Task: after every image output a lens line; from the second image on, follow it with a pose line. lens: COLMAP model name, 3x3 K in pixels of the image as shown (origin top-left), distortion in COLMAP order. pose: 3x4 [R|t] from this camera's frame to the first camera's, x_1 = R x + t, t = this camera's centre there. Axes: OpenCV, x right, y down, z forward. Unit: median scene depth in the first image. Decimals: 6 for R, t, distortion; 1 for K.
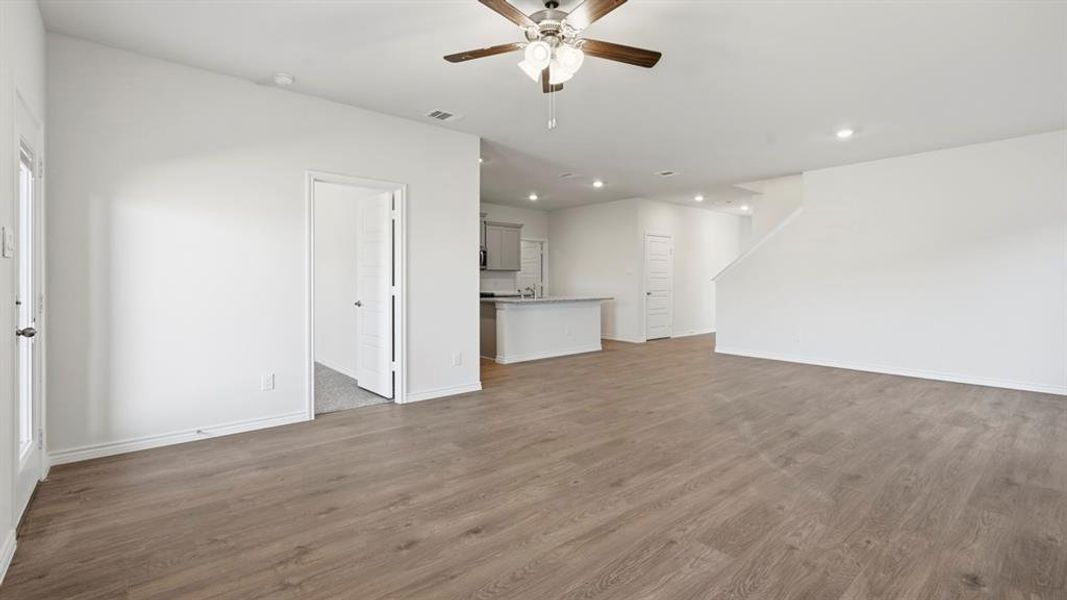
lens RADIAL K [[473.9, 0, 535.9], [0, 473.9, 285.7], [0, 0, 1]] dist [-0.000436, -0.000051]
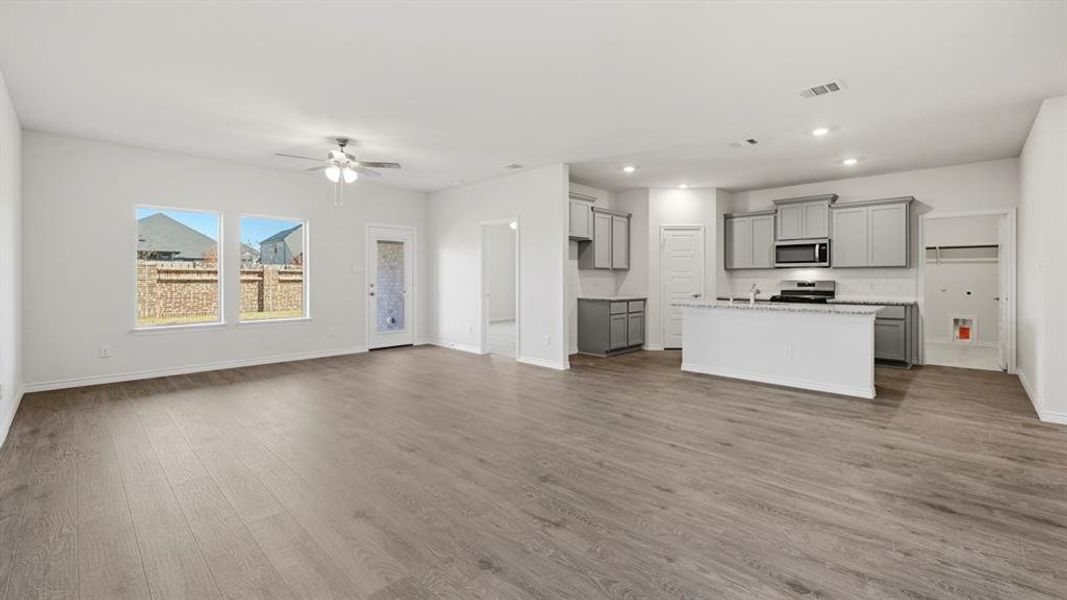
lens RADIAL K [[442.6, 0, 544.8], [0, 442.6, 282.1], [0, 0, 1]] dist [0.000427, 0.000070]
pose [[0.101377, 0.005516, -0.994833, 1.917914], [-0.016242, 0.999861, 0.003888, -0.019319], [0.994716, 0.015763, 0.101452, 1.582164]]
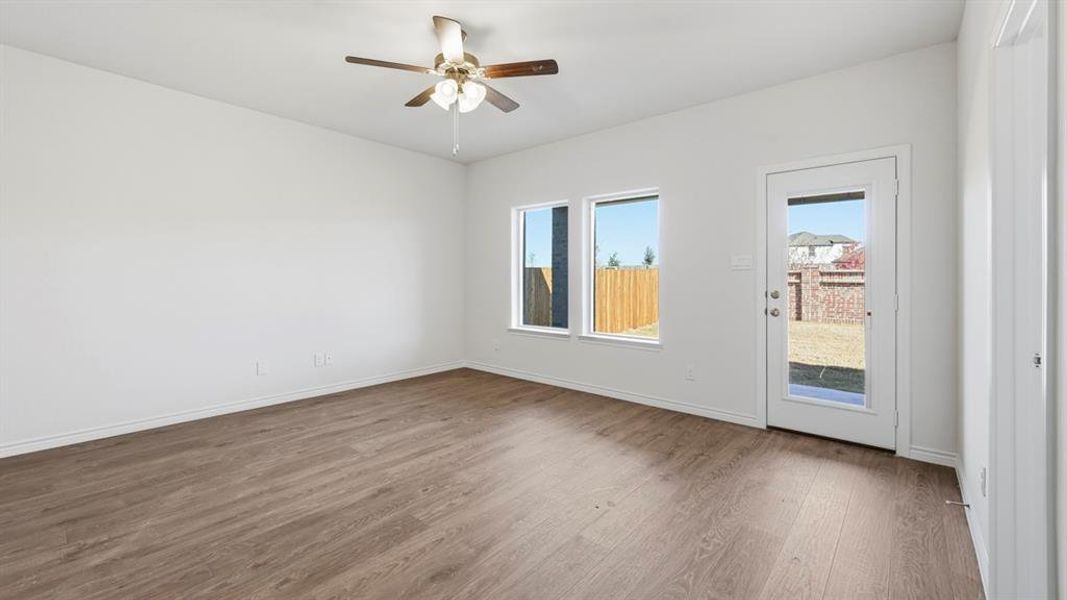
lens RADIAL K [[435.3, 0, 540.4], [0, 435.3, 276.9], [0, 0, 1]] dist [-0.000979, -0.000157]
pose [[-0.987141, -0.006905, -0.159700, -0.001794], [-0.008195, 0.999939, 0.007422, -0.028247], [0.159639, 0.008635, -0.987138, 1.964873]]
